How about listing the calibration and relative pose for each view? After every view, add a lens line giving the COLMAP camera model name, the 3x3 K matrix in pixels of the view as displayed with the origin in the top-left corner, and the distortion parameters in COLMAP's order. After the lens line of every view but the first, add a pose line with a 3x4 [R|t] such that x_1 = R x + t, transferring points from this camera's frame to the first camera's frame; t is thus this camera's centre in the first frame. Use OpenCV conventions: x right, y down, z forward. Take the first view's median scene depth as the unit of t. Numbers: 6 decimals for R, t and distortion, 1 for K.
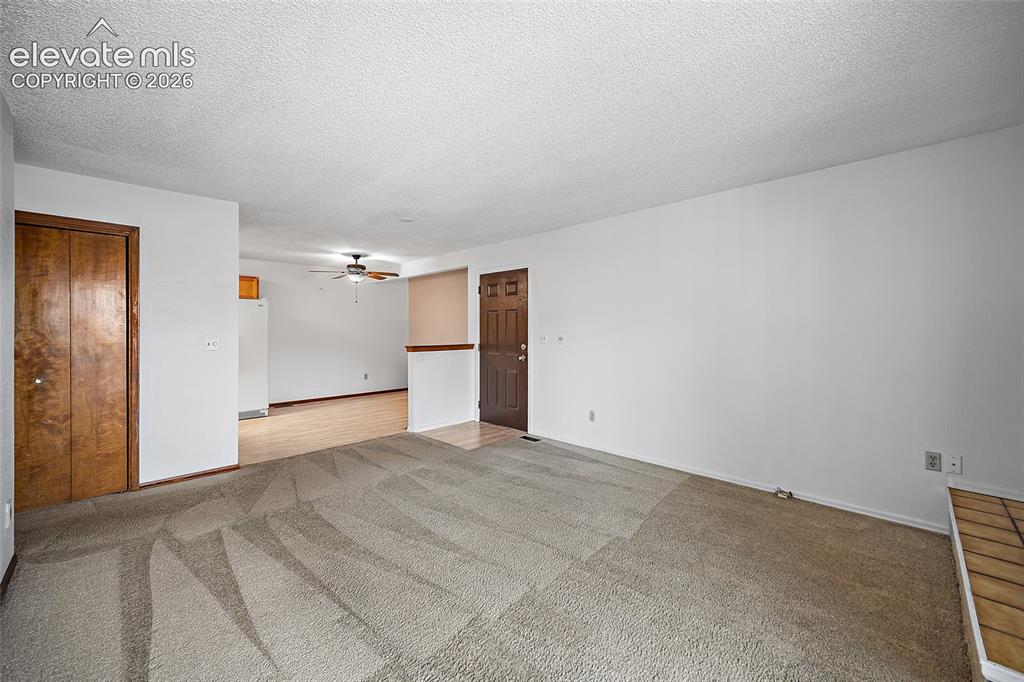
lens RADIAL K [[409.1, 0, 514.9], [0, 409.1, 333.0], [0, 0, 1]] dist [-0.002234, 0.000049]
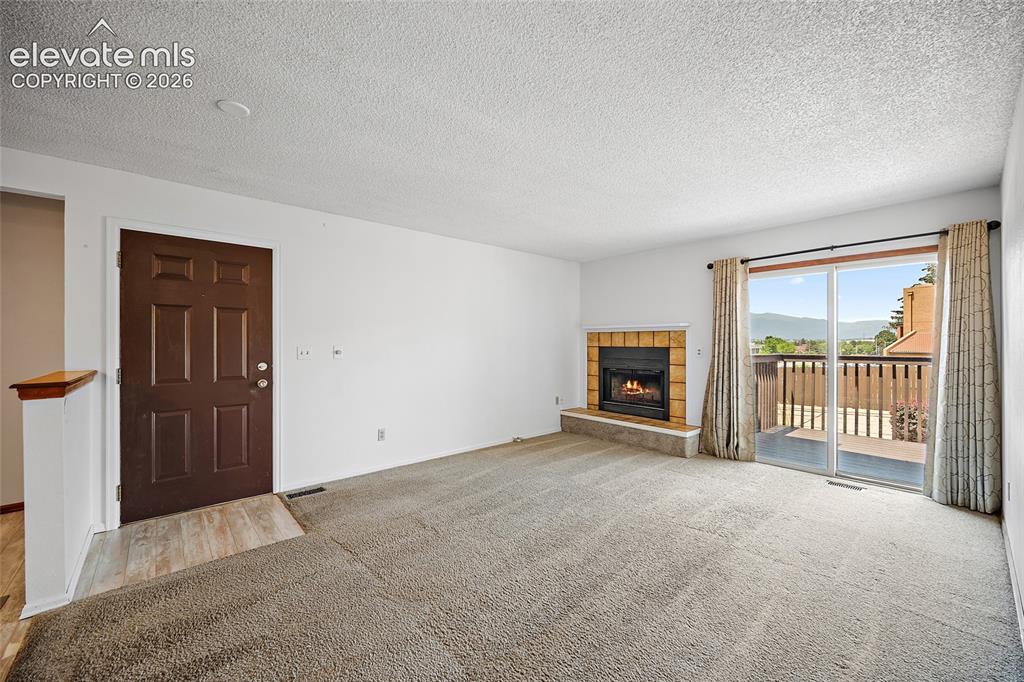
lens RADIAL K [[400.4, 0, 516.5], [0, 400.4, 341.5], [0, 0, 1]] dist [-0.001621, 0.001179]
pose [[0.058571, -0.002714, 0.998280, -0.585842], [0.000160, 0.999996, 0.002710, -0.008541], [-0.998283, 0.000001, 0.058572, 0.539216]]
